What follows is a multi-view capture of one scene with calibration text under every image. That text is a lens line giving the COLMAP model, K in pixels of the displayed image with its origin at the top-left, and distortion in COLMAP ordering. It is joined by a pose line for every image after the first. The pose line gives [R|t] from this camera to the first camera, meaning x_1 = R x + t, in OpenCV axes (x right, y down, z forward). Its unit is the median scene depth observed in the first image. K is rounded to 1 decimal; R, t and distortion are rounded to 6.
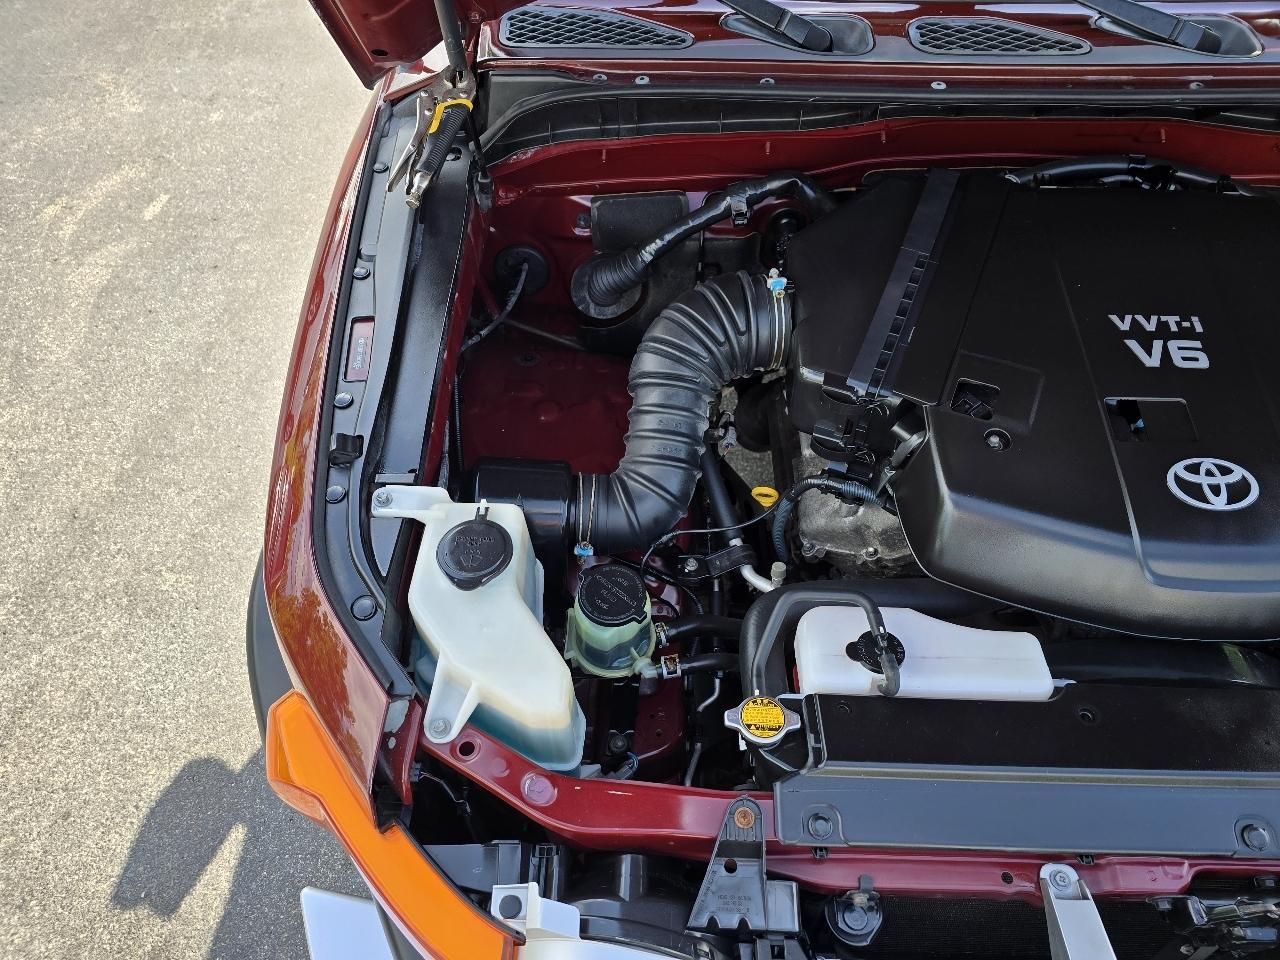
lens RADIAL K [[876.2, 0, 642.4], [0, 876.2, 476.9], [0, 0, 1]] dist [0.053684, -0.043675]
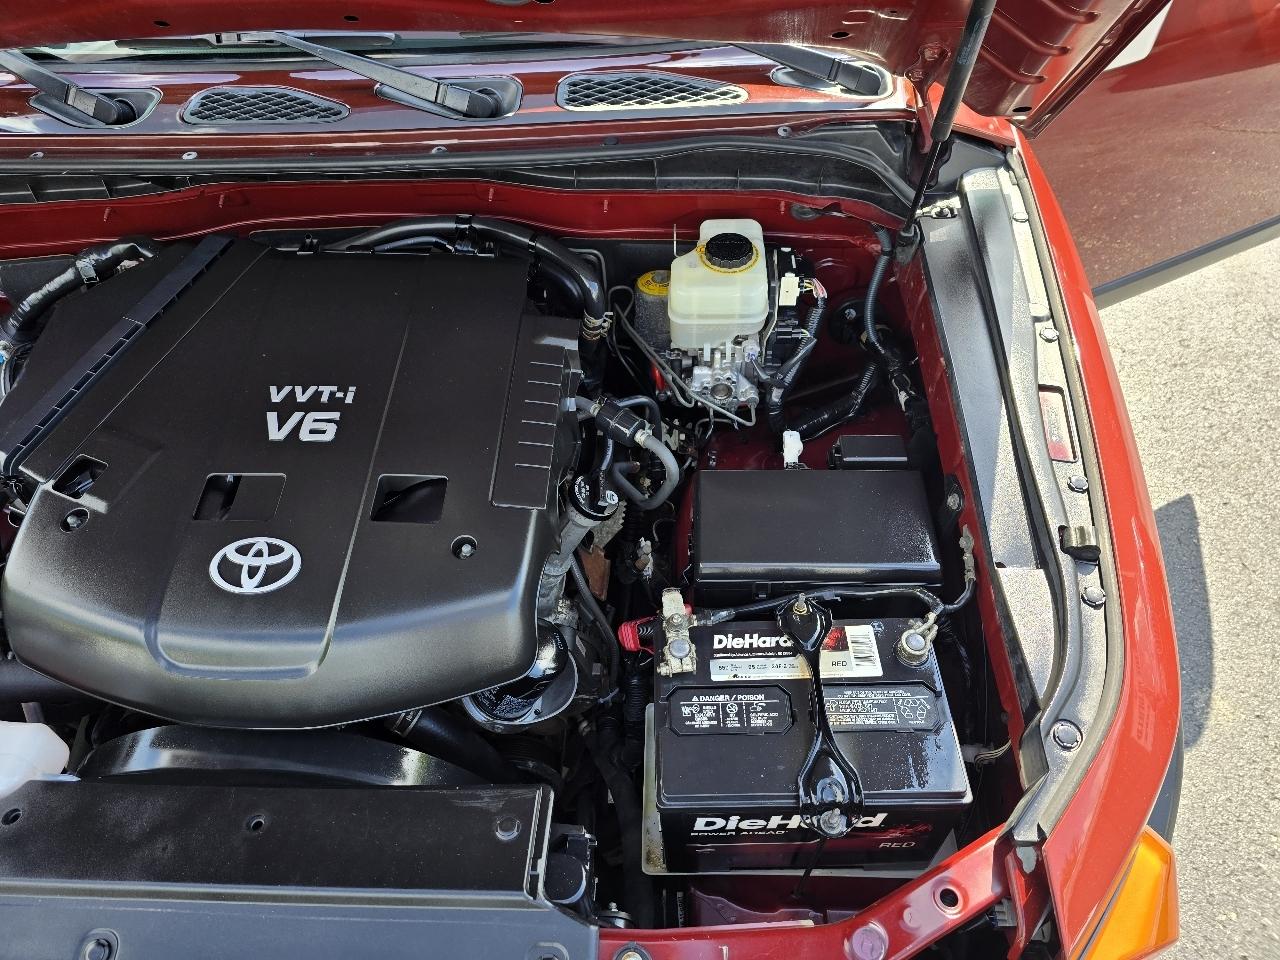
lens RADIAL K [[876.2, 0, 641.4], [0, 876.2, 481.0], [0, 0, 1]] dist [0.053684, -0.043675]
pose [[0.999015, -0.023348, -0.037724, 0.994612], [0.021016, 0.997912, -0.061074, -0.014202], [0.039071, 0.060221, 0.997420, 0.070903]]
